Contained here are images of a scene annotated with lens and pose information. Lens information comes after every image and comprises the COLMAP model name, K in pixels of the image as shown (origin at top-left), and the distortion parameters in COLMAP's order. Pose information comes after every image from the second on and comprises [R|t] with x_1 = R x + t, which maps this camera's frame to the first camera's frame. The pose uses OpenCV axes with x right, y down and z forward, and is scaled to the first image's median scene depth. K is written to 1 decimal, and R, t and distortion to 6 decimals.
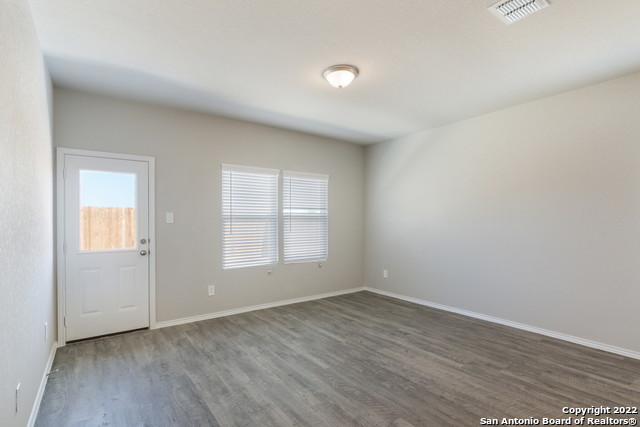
lens RADIAL K [[306.2, 0, 317.7], [0, 306.2, 222.7], [0, 0, 1]] dist [0.001040, 0.000235]
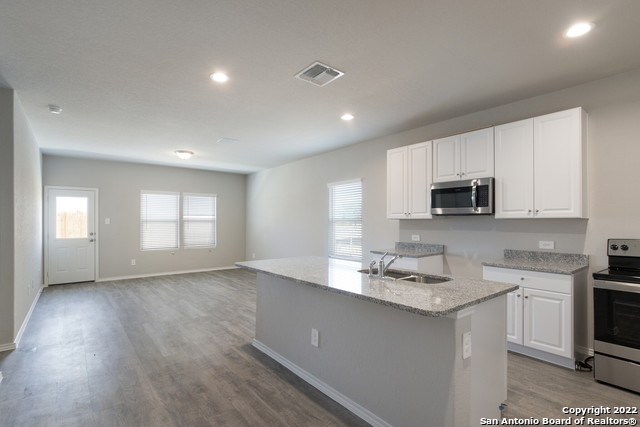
lens RADIAL K [[306.2, 0, 317.7], [0, 306.2, 222.7], [0, 0, 1]] dist [0.001040, 0.000235]
pose [[0.999179, -0.000291, 0.040501, 0.796782], [0.000569, 0.999976, -0.006856, 0.007175], [-0.040498, 0.006873, 0.999156, -1.001263]]
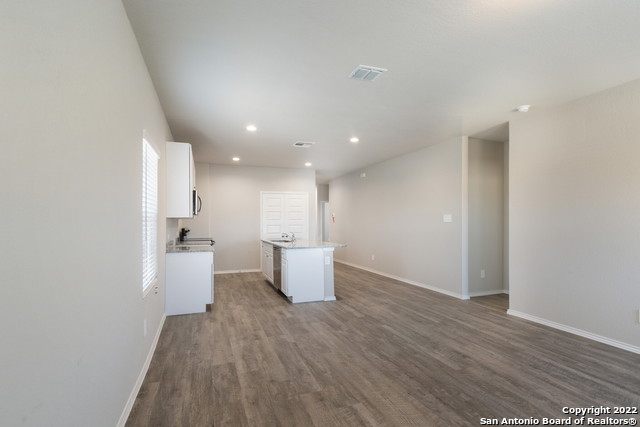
lens RADIAL K [[306.2, 0, 317.7], [0, 306.2, 222.7], [0, 0, 1]] dist [0.001040, 0.000235]
pose [[-0.959696, 0.000621, 0.281040, 0.286888], [0.003515, 0.999946, 0.009794, -0.004468], [-0.281019, 0.010387, -0.959646, 1.476100]]
